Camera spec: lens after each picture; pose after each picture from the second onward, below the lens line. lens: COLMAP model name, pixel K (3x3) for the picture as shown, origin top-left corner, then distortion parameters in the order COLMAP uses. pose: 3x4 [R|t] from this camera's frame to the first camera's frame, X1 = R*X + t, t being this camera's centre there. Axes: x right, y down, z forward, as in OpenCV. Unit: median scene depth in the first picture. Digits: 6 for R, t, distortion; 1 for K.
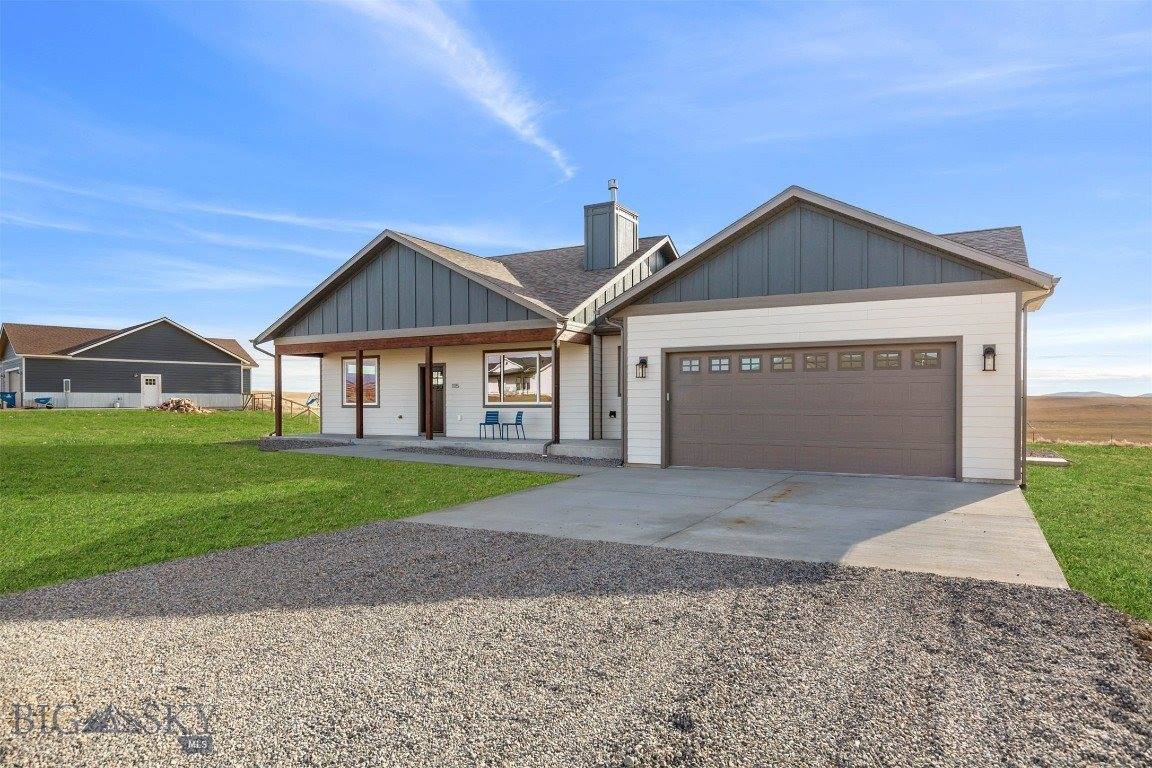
lens RADIAL K [[766.6, 0, 575.8], [0, 766.6, 393.3], [0, 0, 1]] dist [0.001161, -0.000853]
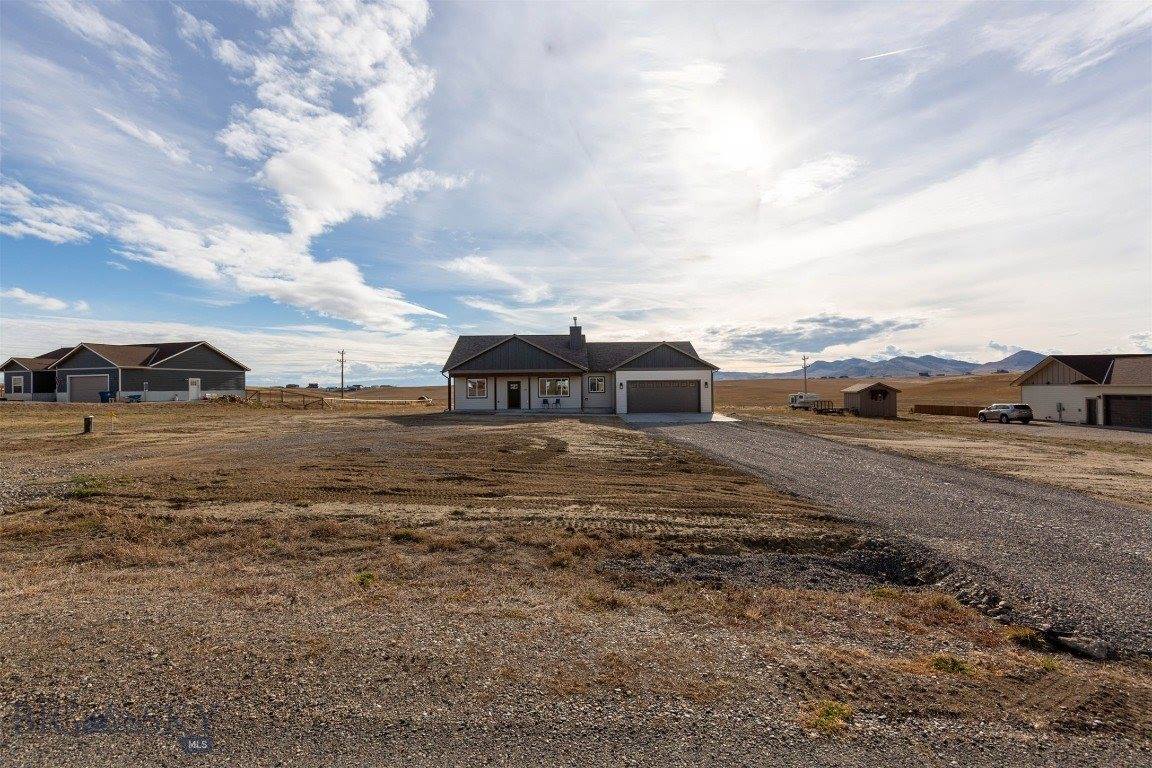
lens RADIAL K [[546.7, 0, 570.1], [0, 546.7, 383.2], [0, 0, 1]] dist [0.008223, -0.000367]
pose [[0.844719, -0.005691, 0.535180, -1.010257], [0.001961, 0.999970, 0.007538, -0.044644], [-0.535207, -0.005318, 0.844704, -0.698979]]
